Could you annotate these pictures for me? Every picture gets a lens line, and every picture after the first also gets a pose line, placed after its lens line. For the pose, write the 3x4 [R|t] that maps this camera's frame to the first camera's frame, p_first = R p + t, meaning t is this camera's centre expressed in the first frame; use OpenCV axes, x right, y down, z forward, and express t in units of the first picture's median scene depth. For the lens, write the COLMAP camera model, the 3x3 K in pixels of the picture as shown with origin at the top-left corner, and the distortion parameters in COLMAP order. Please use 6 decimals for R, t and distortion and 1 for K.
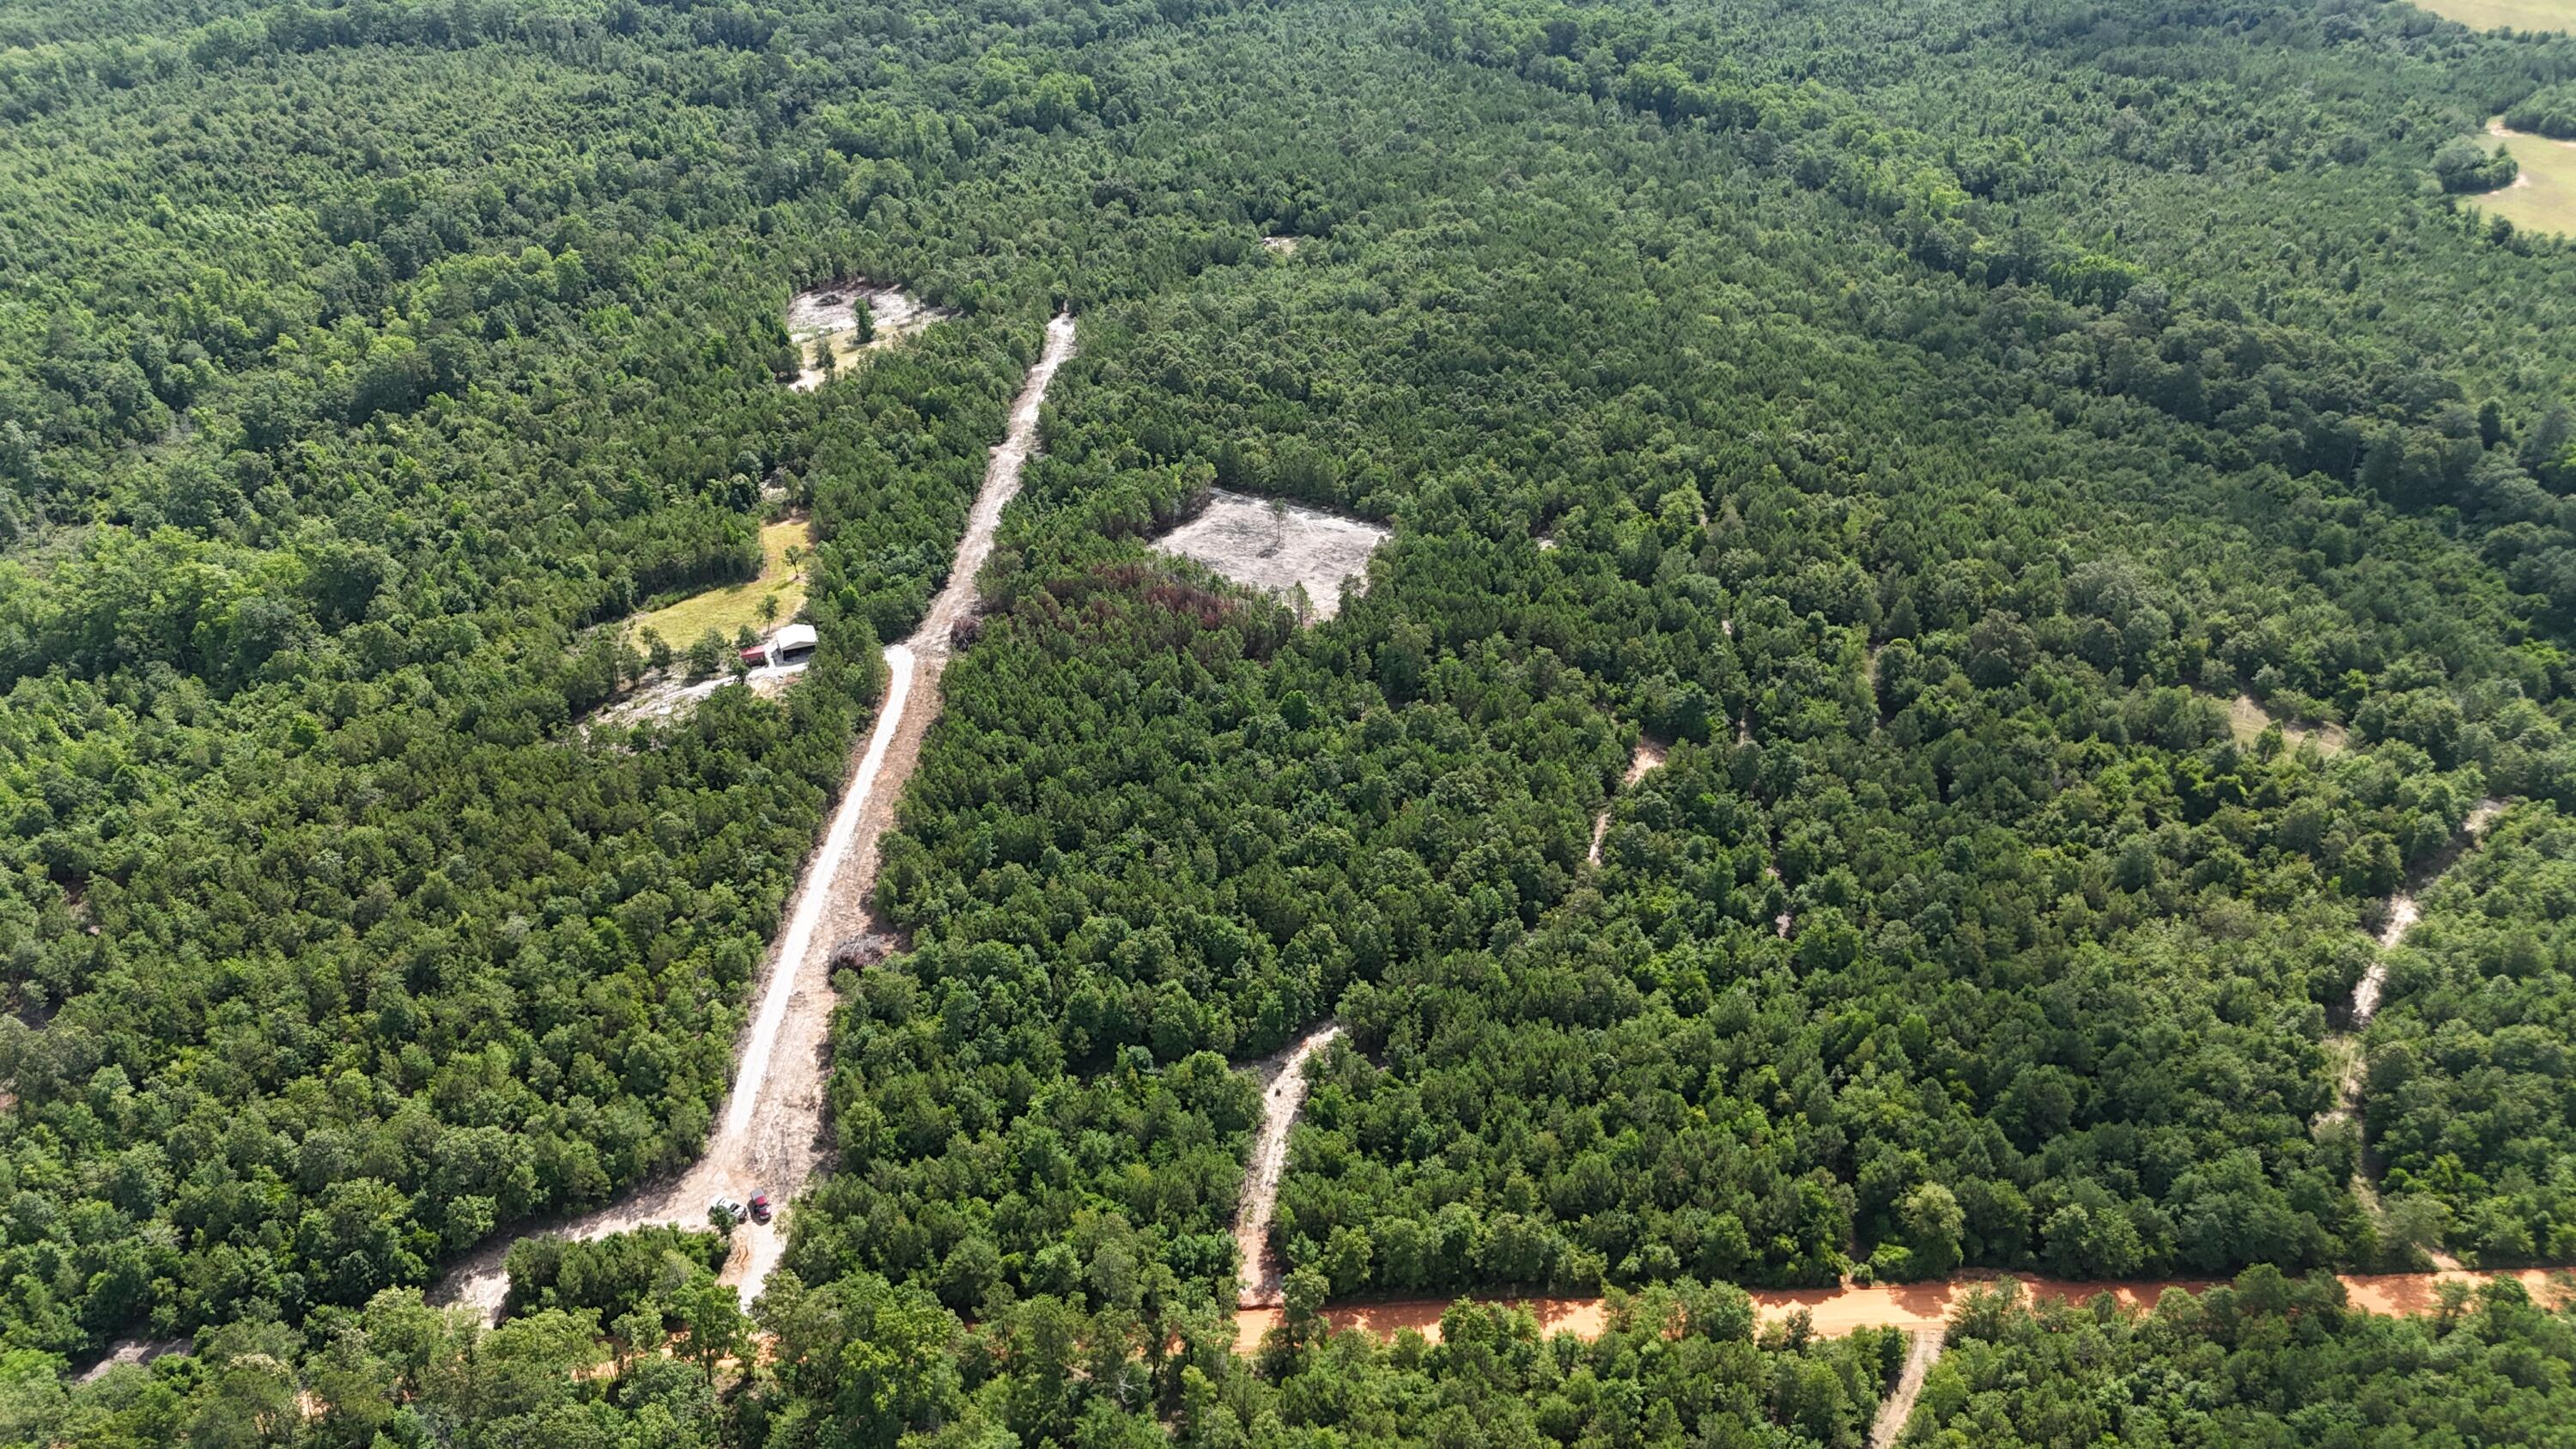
lens RADIAL K [[1896.6, 0, 1293.4], [0, 1896.6, 724.6], [0, 0, 1]] dist [0.068653, -0.063690]
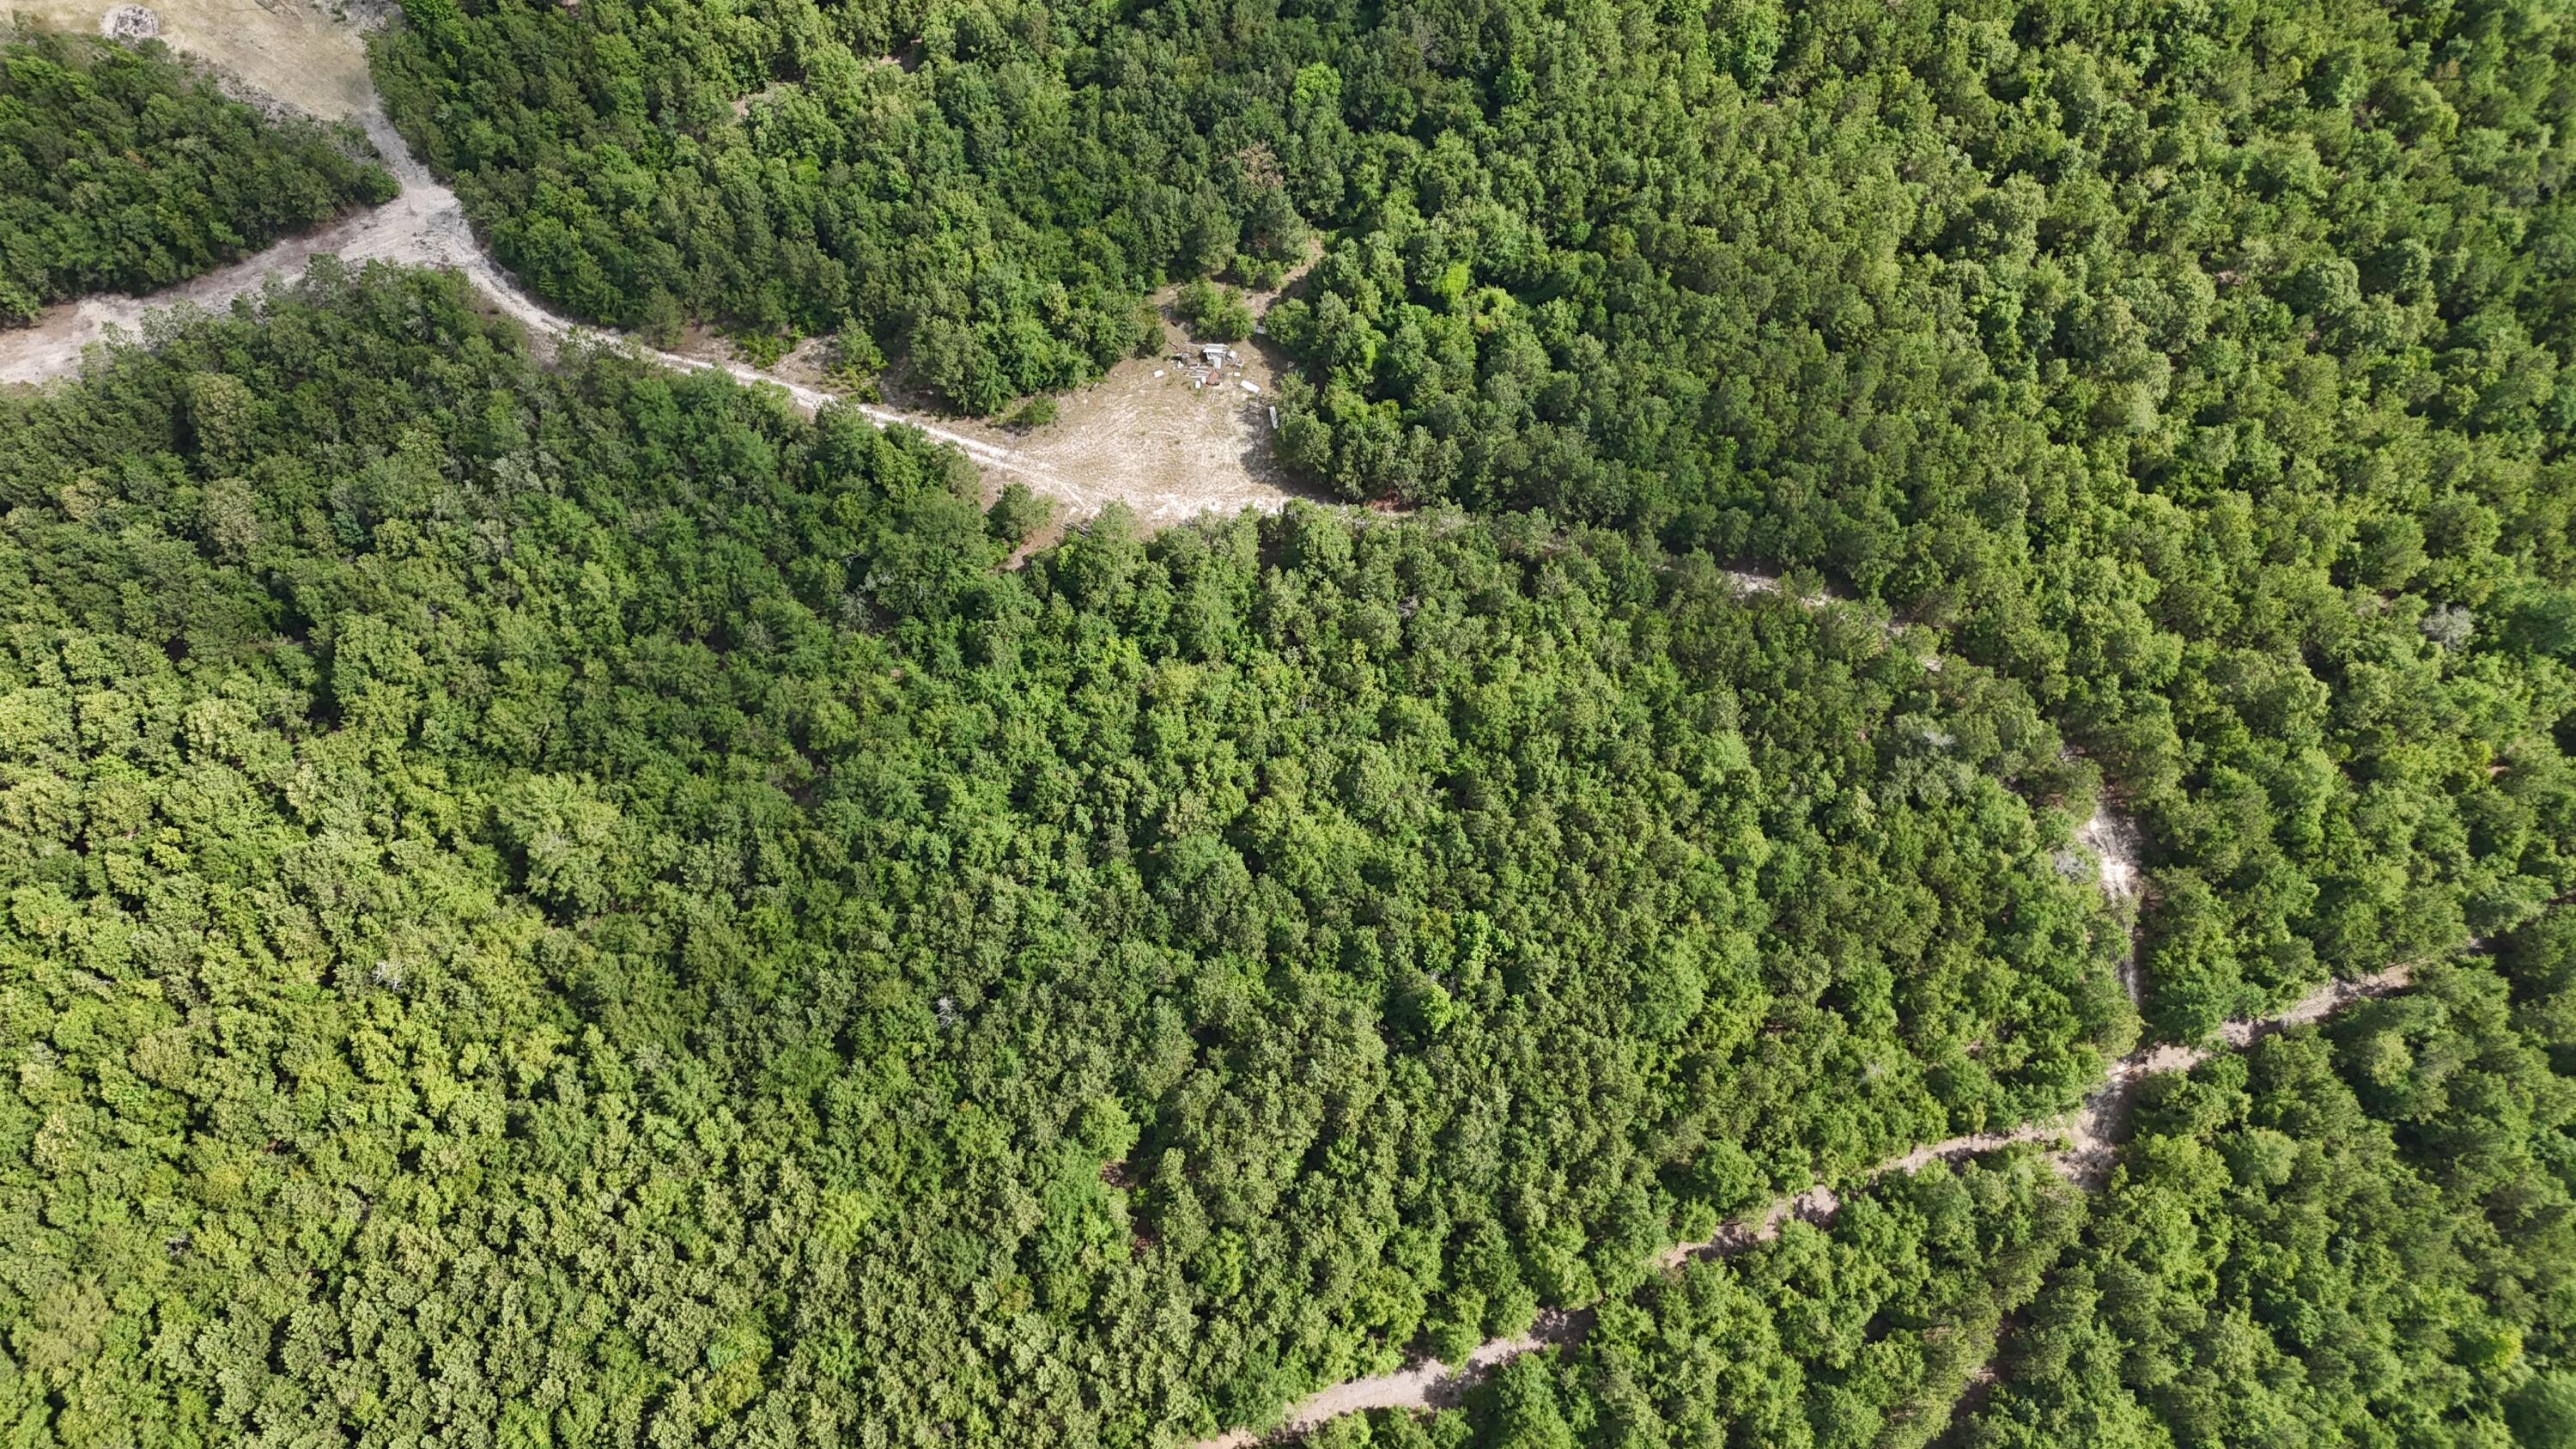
lens RADIAL K [[1896.6, 0, 1286.7], [0, 1896.6, 724.8], [0, 0, 1]] dist [0.068653, -0.063690]
pose [[0.436142, 0.846349, -0.305735, 0.274204], [-0.469964, 0.503965, 0.724675, -0.805211], [0.767407, -0.172377, 0.617554, 1.253917]]
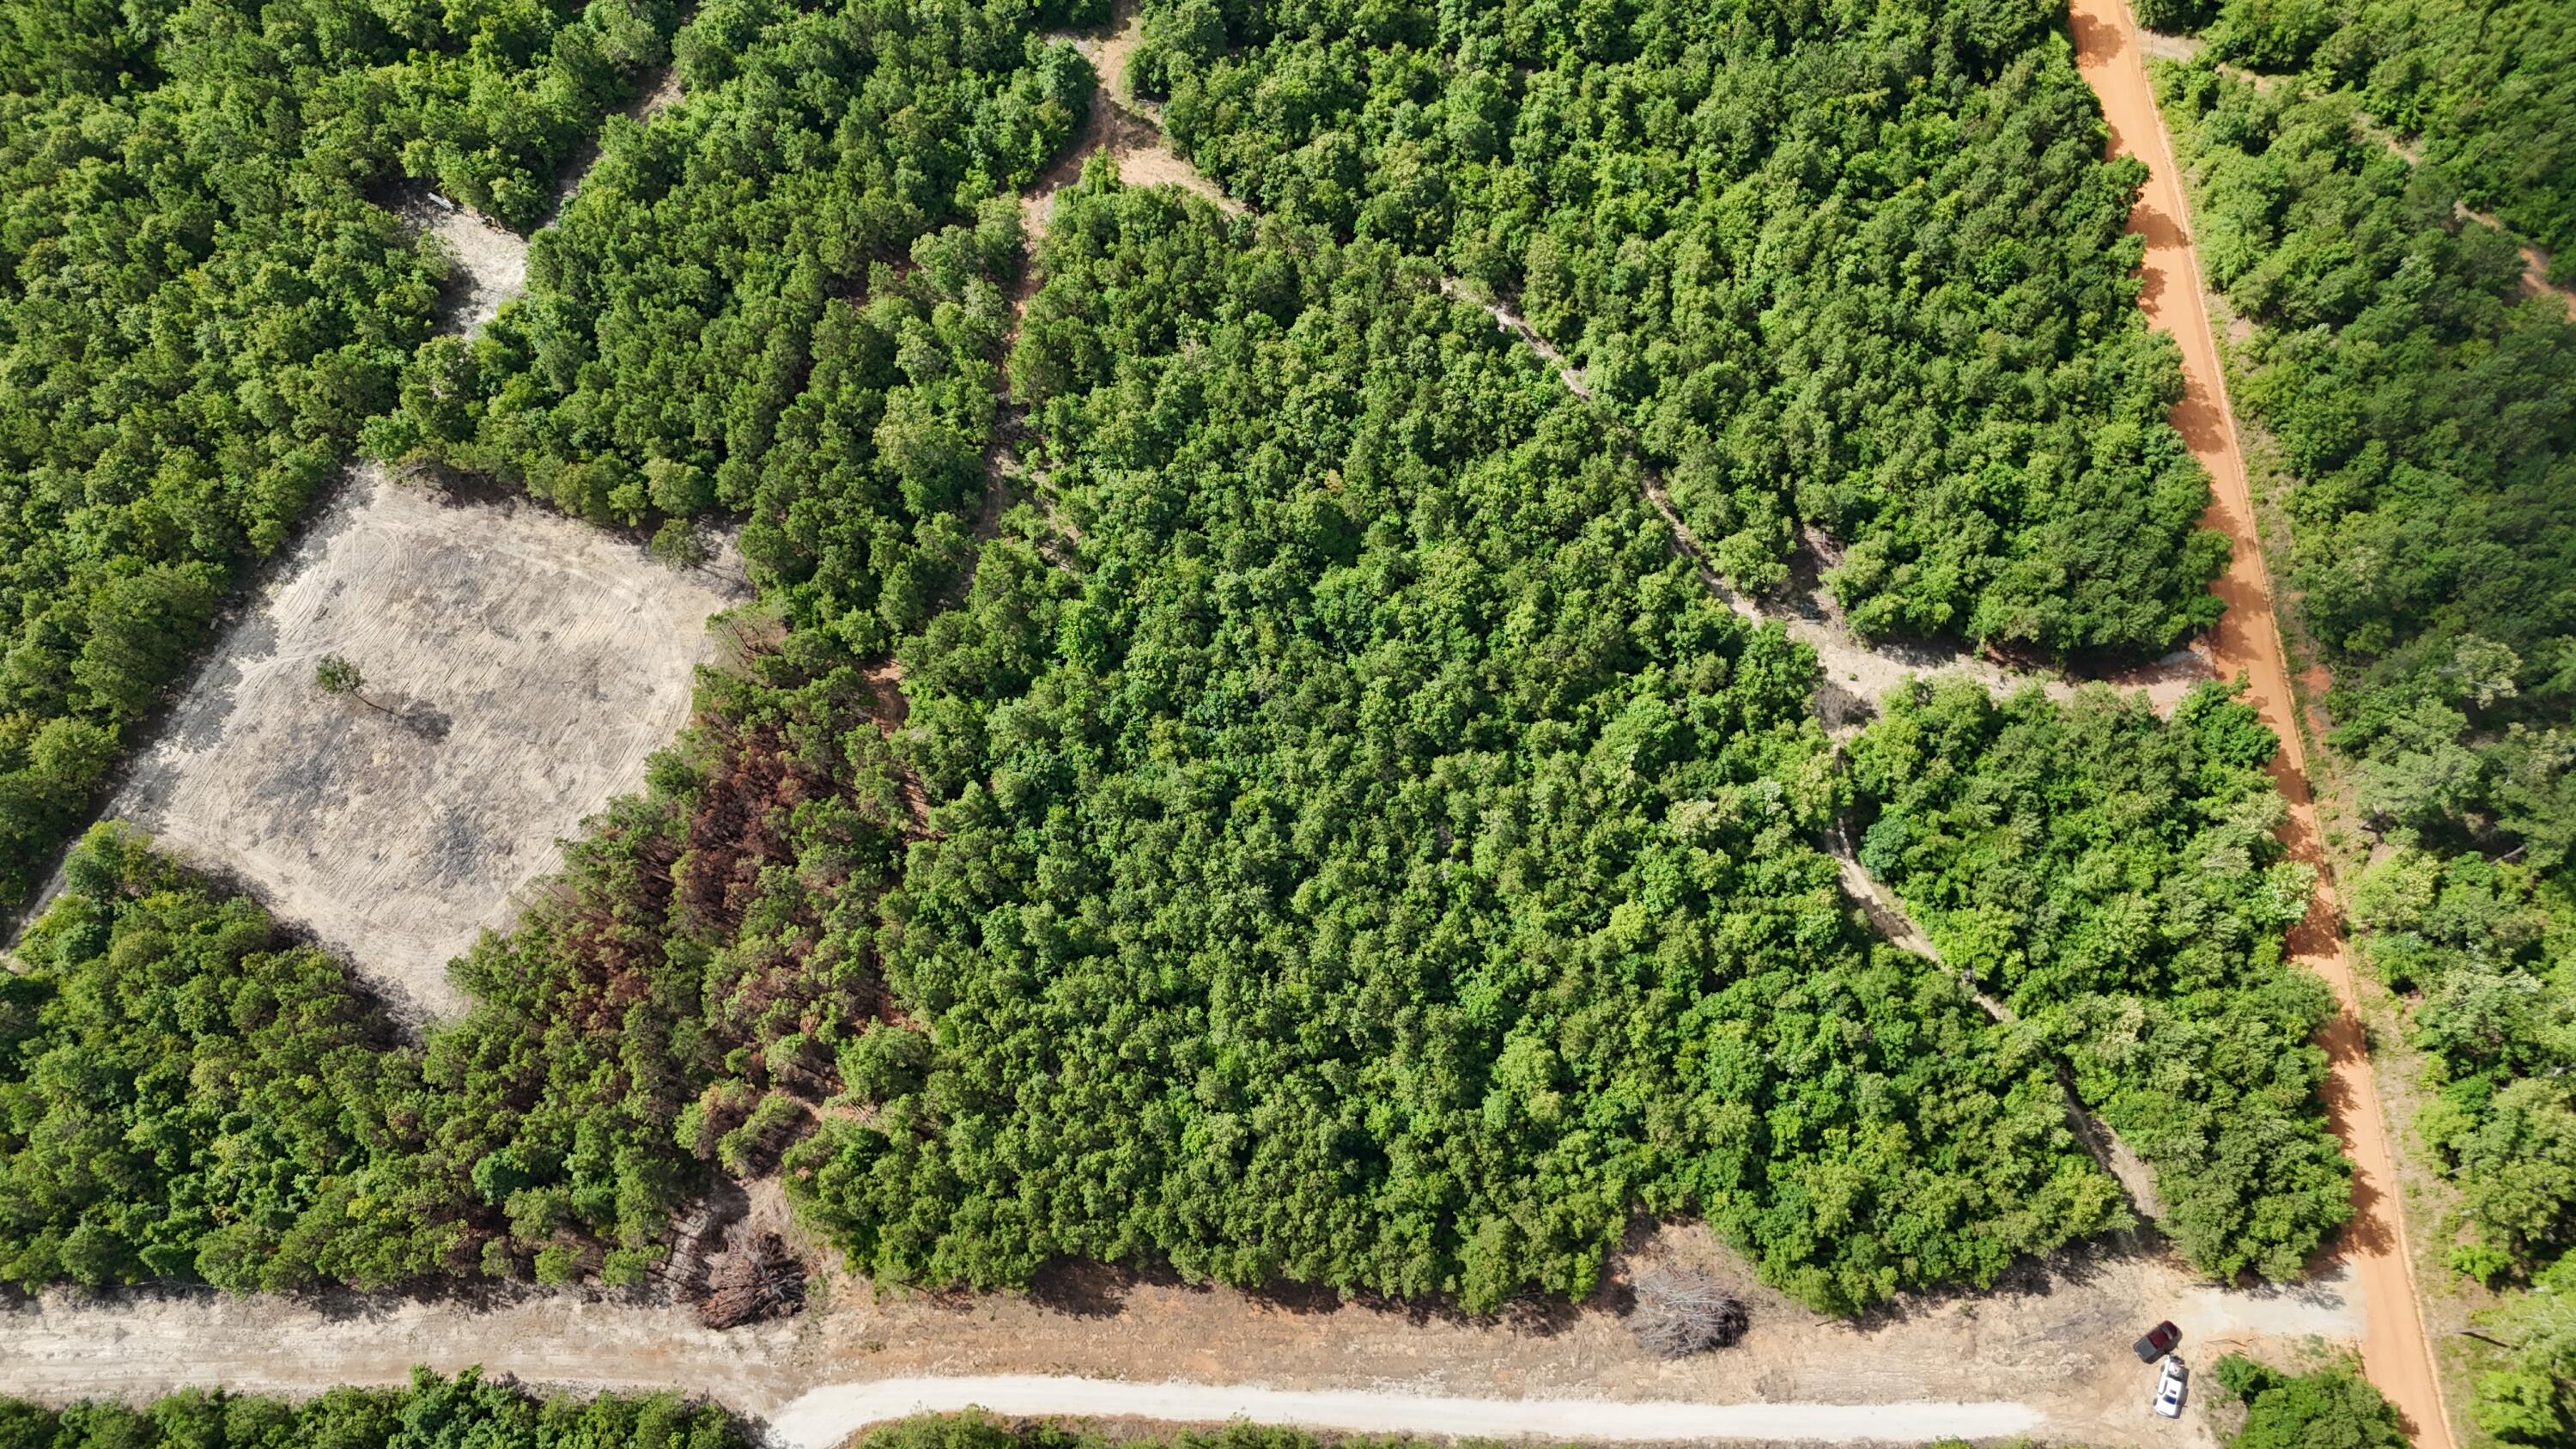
lens RADIAL K [[1896.6, 0, 1286.6], [0, 1896.6, 720.8], [0, 0, 1]] dist [0.068653, -0.063690]
pose [[-0.037097, -0.940247, 0.338467, -0.206749], [0.537603, 0.266734, 0.799897, -0.402658], [-0.842382, 0.211635, 0.495584, 0.613524]]
